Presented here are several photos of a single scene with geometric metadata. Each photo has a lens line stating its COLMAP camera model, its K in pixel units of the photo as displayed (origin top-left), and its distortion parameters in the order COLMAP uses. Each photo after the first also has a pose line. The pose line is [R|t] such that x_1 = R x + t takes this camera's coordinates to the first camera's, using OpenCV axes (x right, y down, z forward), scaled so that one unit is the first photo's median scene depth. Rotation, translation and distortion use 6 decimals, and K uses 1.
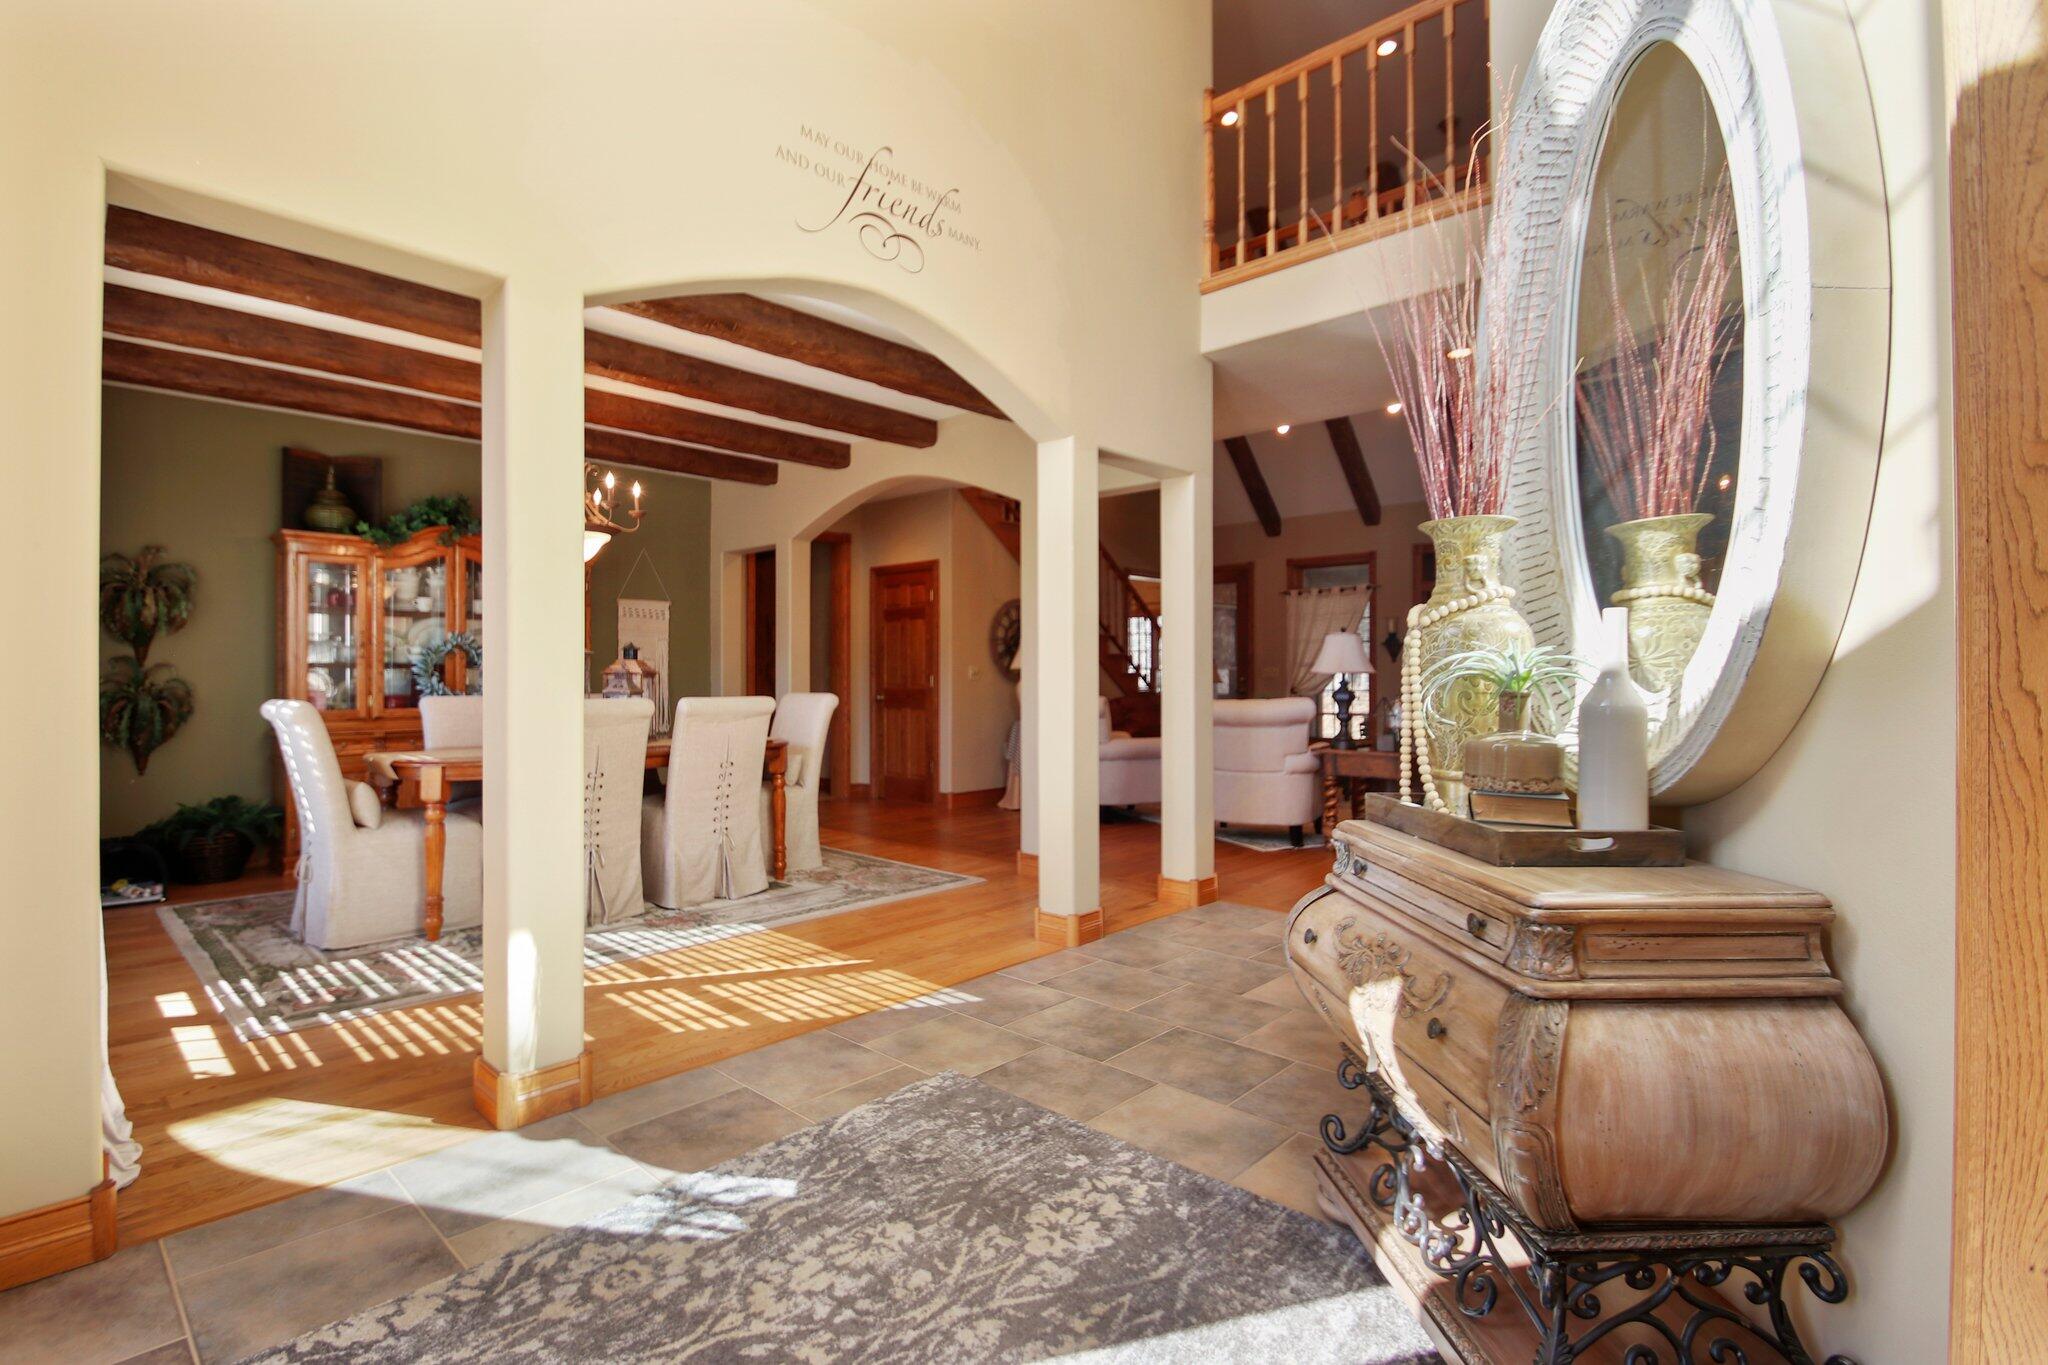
lens RADIAL K [[950.4, 0, 1024.3], [0, 950.4, 676.6], [0, 0, 1]] dist [-0.003815, -0.006571]
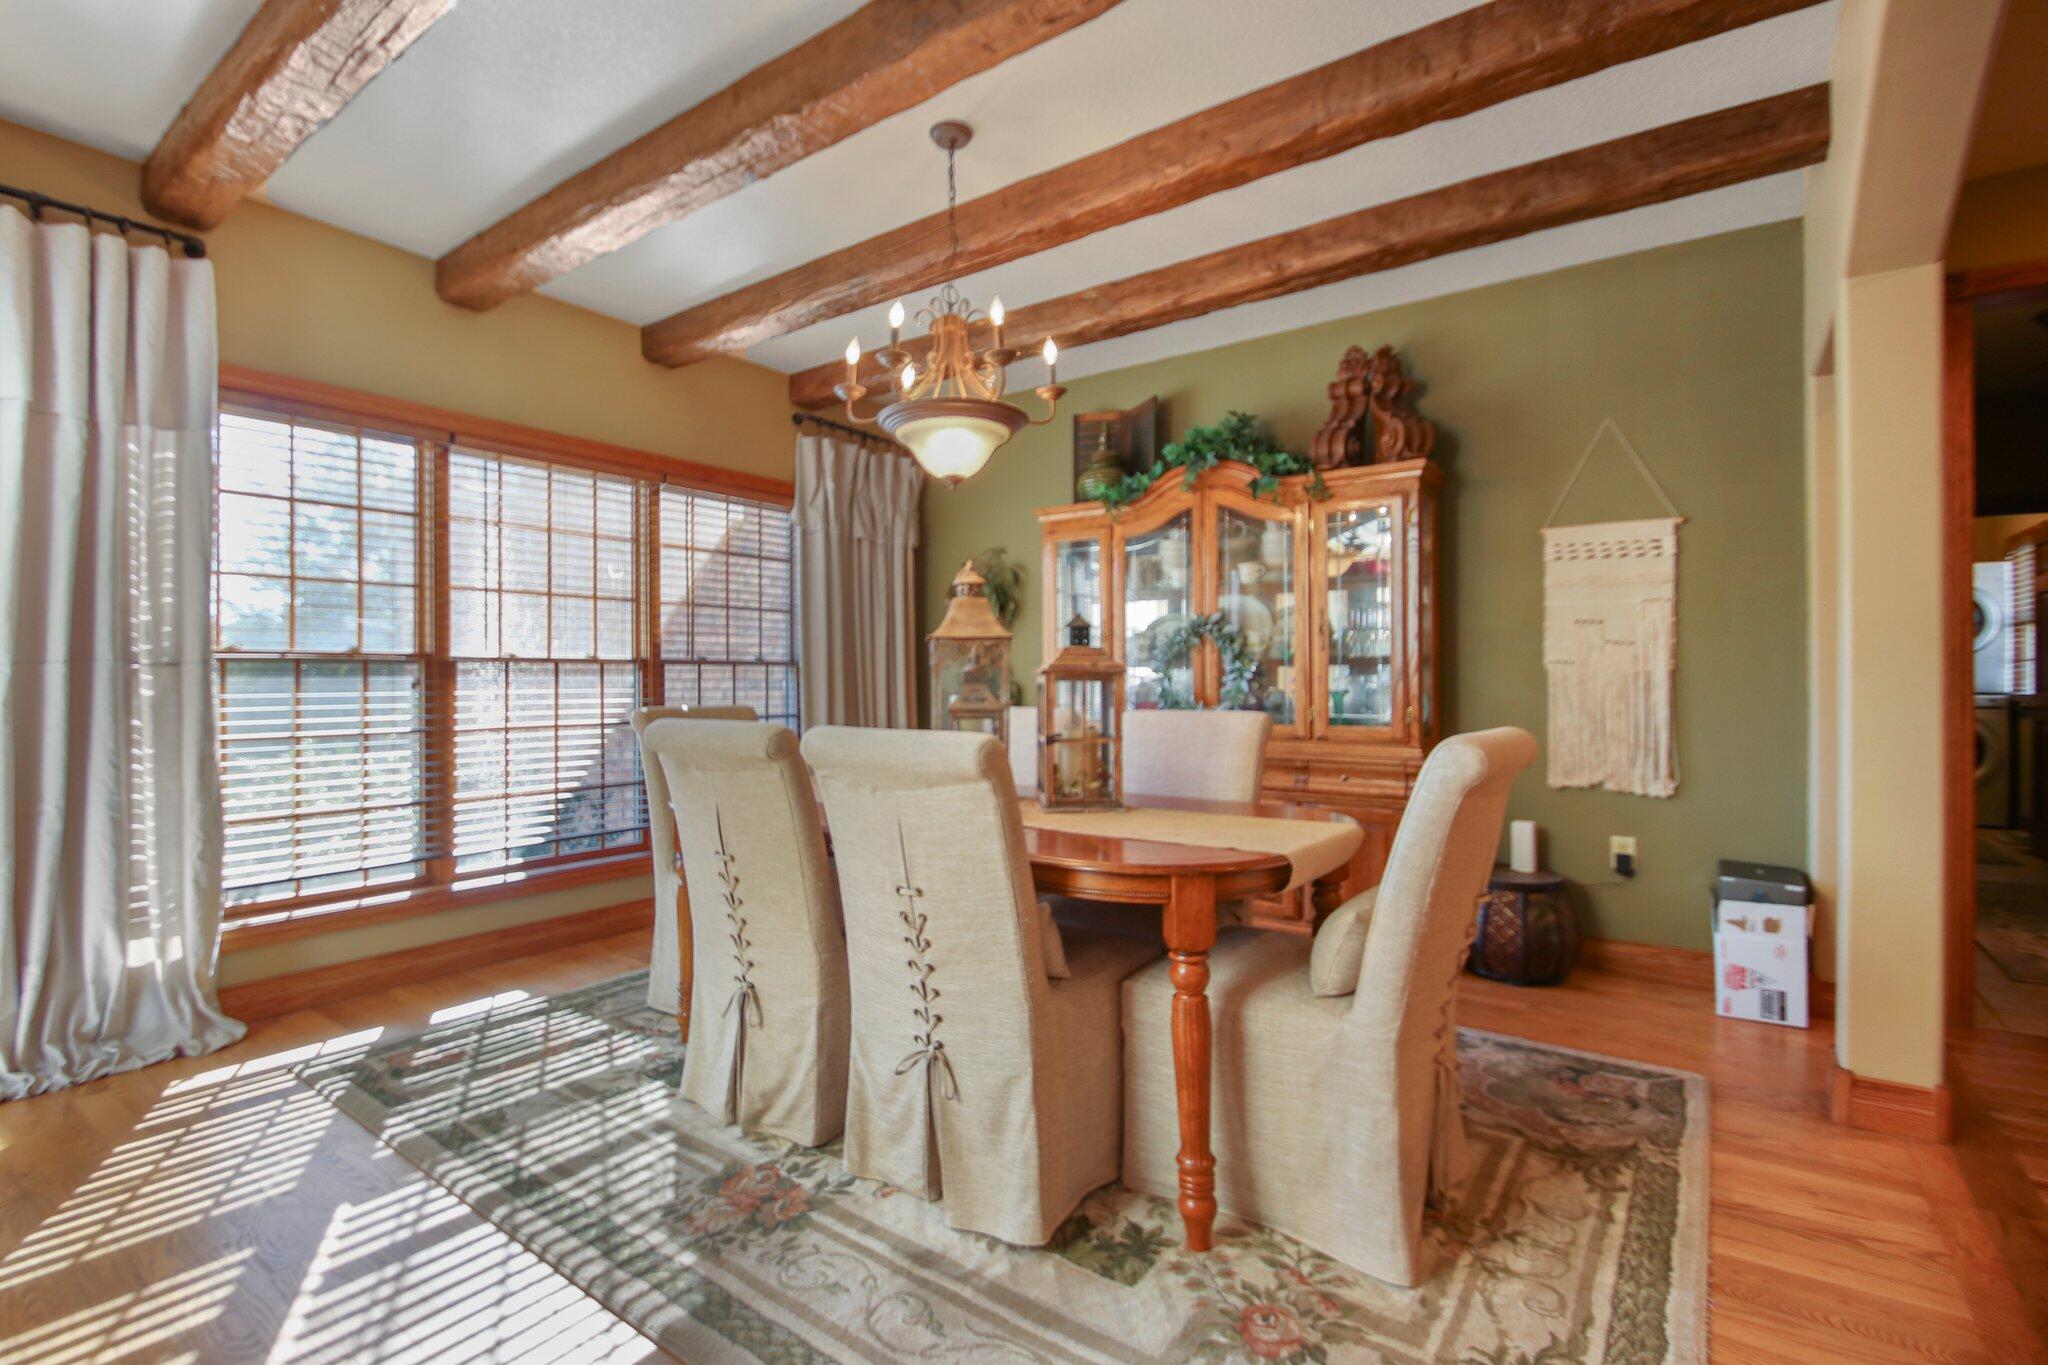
lens RADIAL K [[950.4, 0, 975.0], [0, 950.4, 676.8], [0, 0, 1]] dist [-0.003815, -0.006571]
pose [[0.074488, 0.003592, -0.997215, 0.151012], [0.004453, 0.999982, 0.003935, -0.007993], [0.997212, -0.004734, 0.074471, 1.389810]]
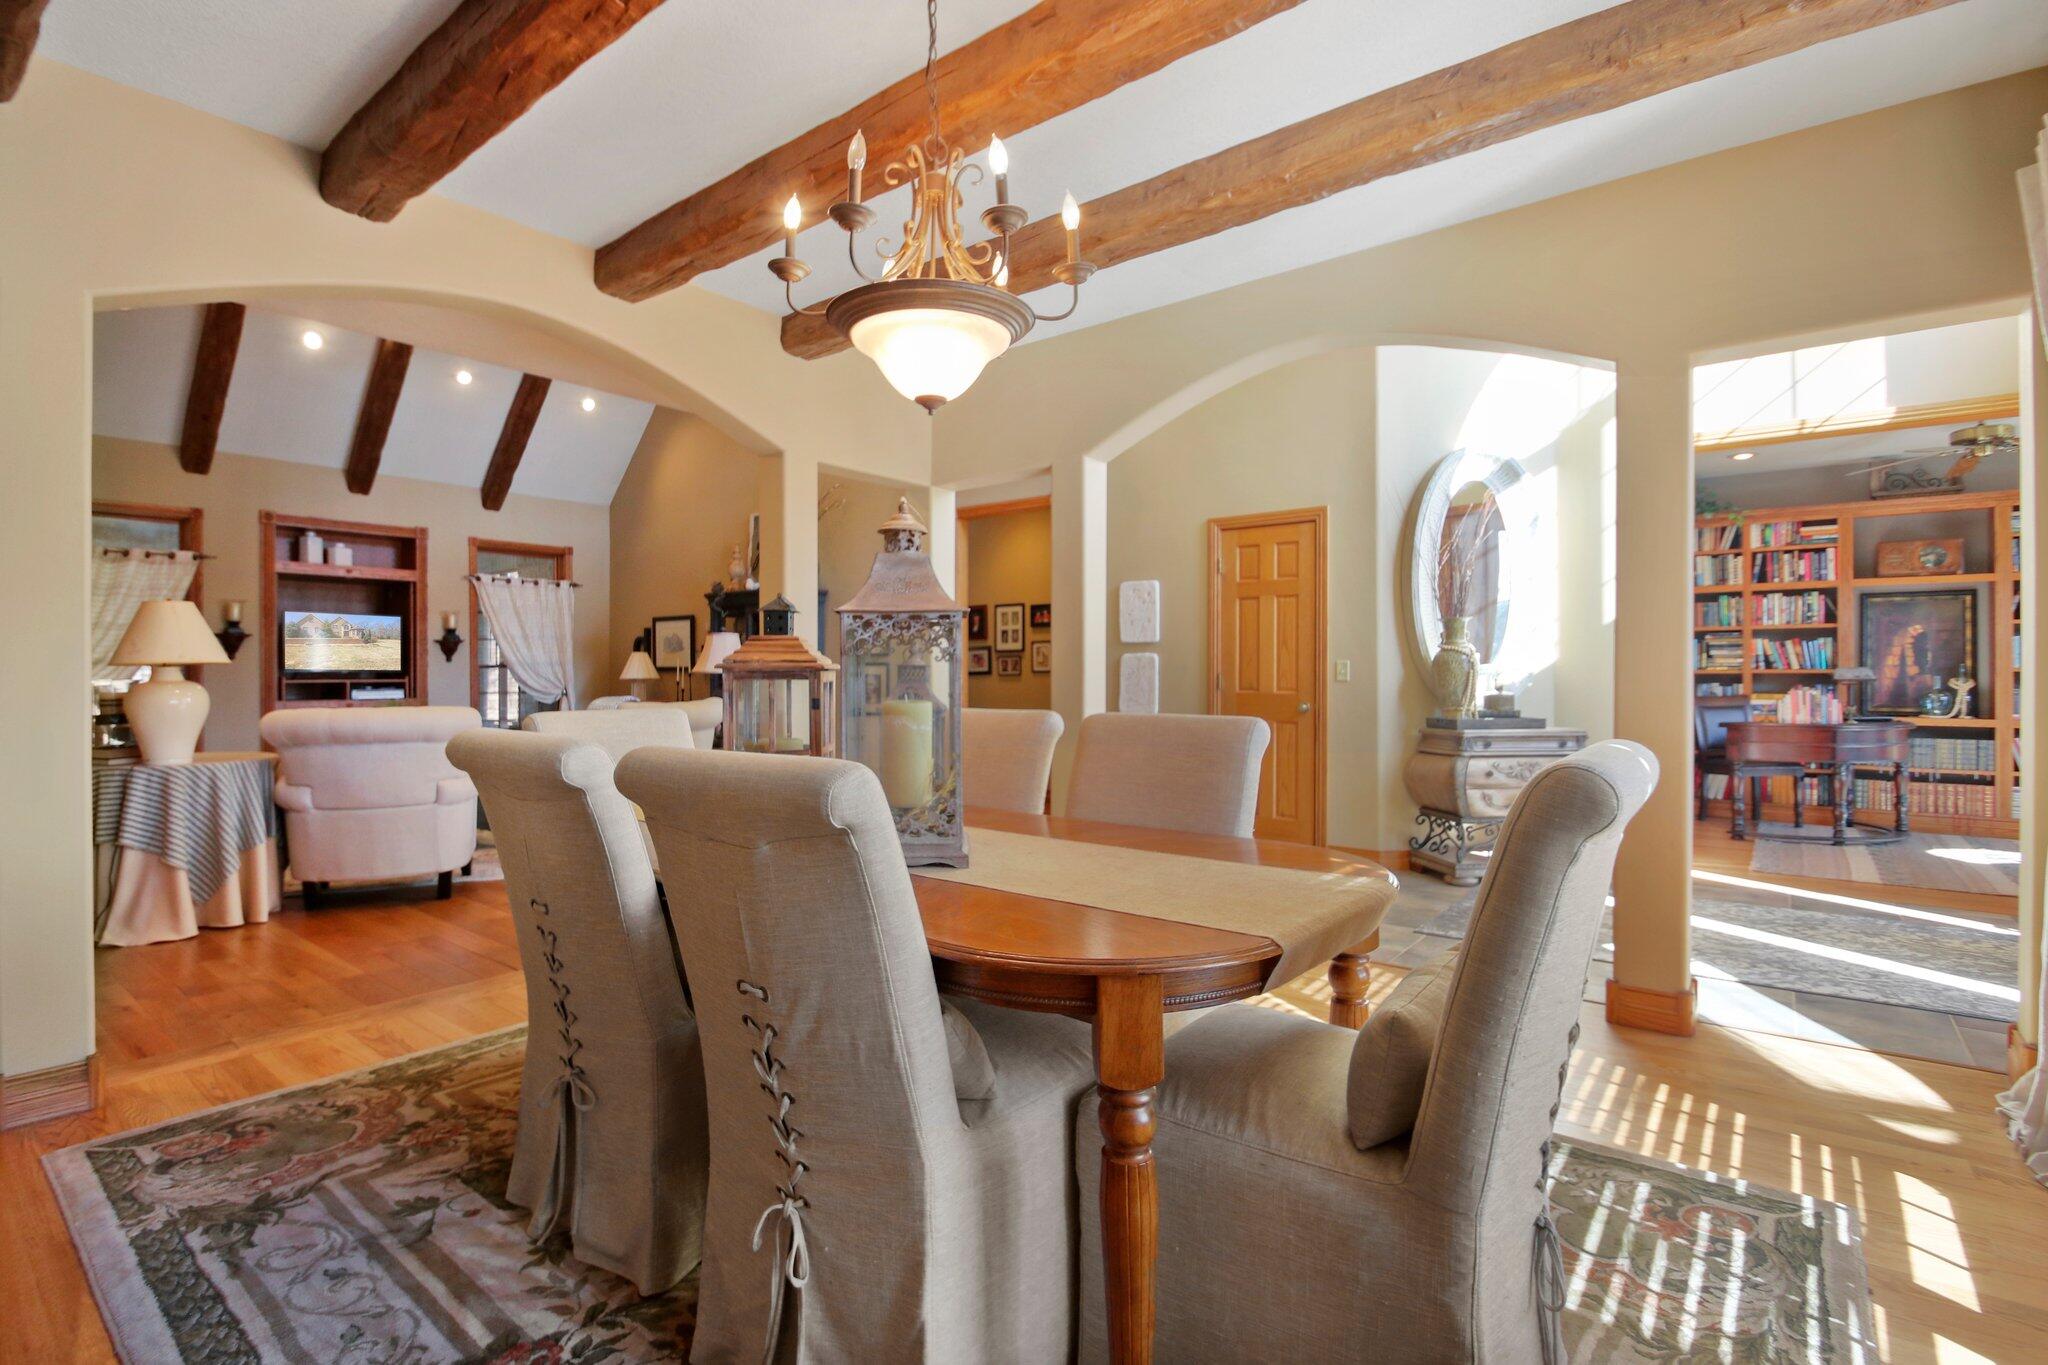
lens RADIAL K [[950.4, 0, 1022.9], [0, 950.4, 685.4], [0, 0, 1]] dist [-0.003815, -0.006571]
pose [[-0.062070, 0.000990, 0.998071, -1.252632], [0.001498, 0.999998, -0.000899, 0.006526], [-0.998071, 0.001440, -0.062072, 1.410992]]
